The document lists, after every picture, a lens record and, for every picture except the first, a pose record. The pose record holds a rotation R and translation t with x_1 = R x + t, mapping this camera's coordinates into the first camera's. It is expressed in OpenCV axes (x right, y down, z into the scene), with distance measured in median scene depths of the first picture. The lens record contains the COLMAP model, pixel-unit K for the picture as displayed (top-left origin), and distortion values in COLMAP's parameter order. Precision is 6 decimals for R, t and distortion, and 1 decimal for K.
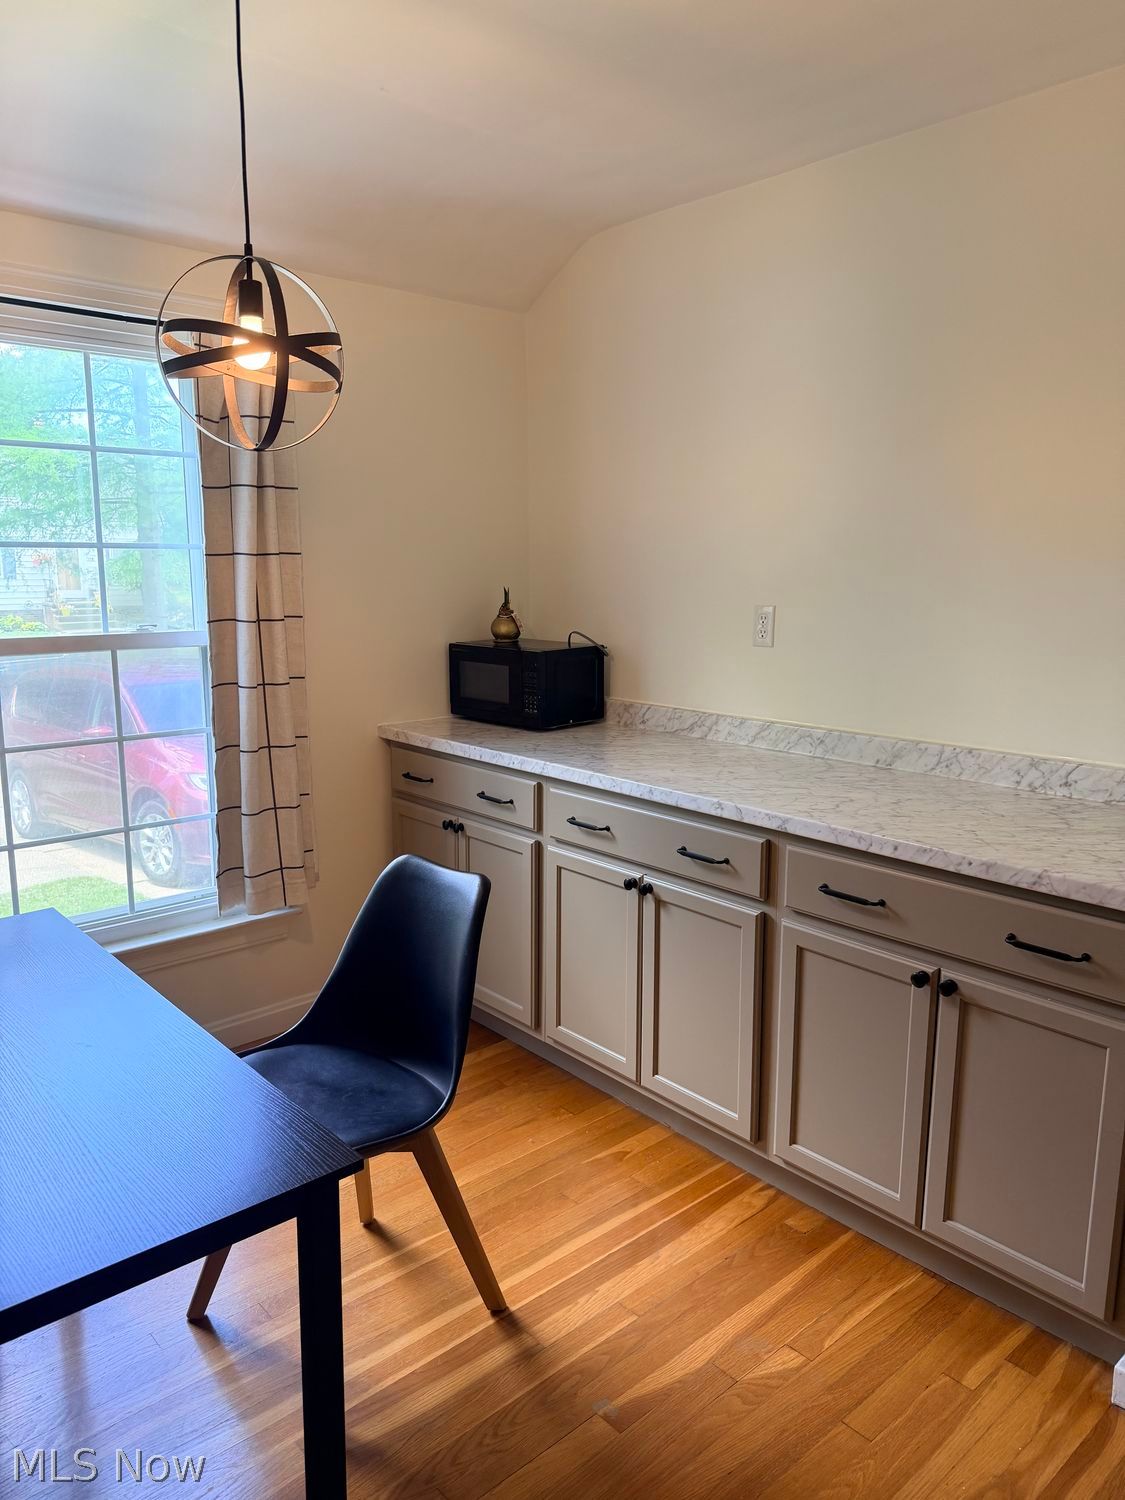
lens RADIAL K [[1029.3, 0, 552.8], [0, 1029.3, 738.7], [0, 0, 1]] dist [0.019828, -0.041456]
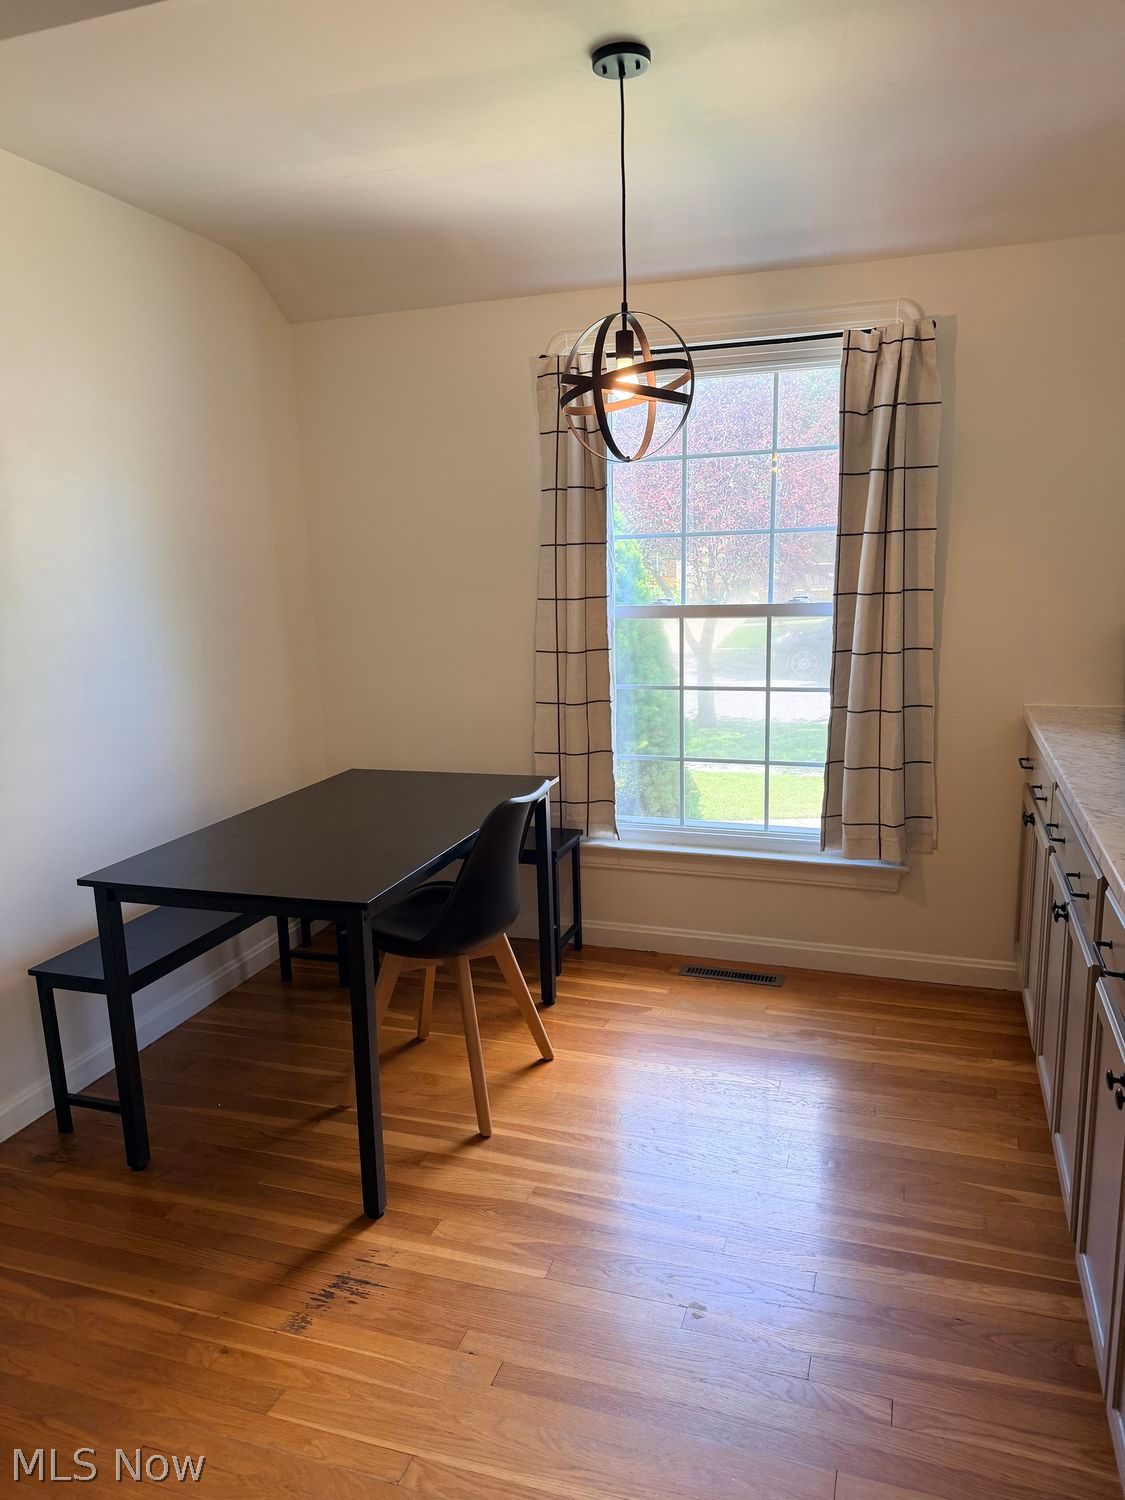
lens RADIAL K [[1029.3, 0, 556.9], [0, 1029.3, 753.1], [0, 0, 1]] dist [0.019828, -0.041456]
pose [[0.499504, 0.149480, -0.853318, 0.506483], [-0.101567, 0.988313, 0.113674, -0.039121], [0.860337, 0.029888, 0.508848, 0.164851]]
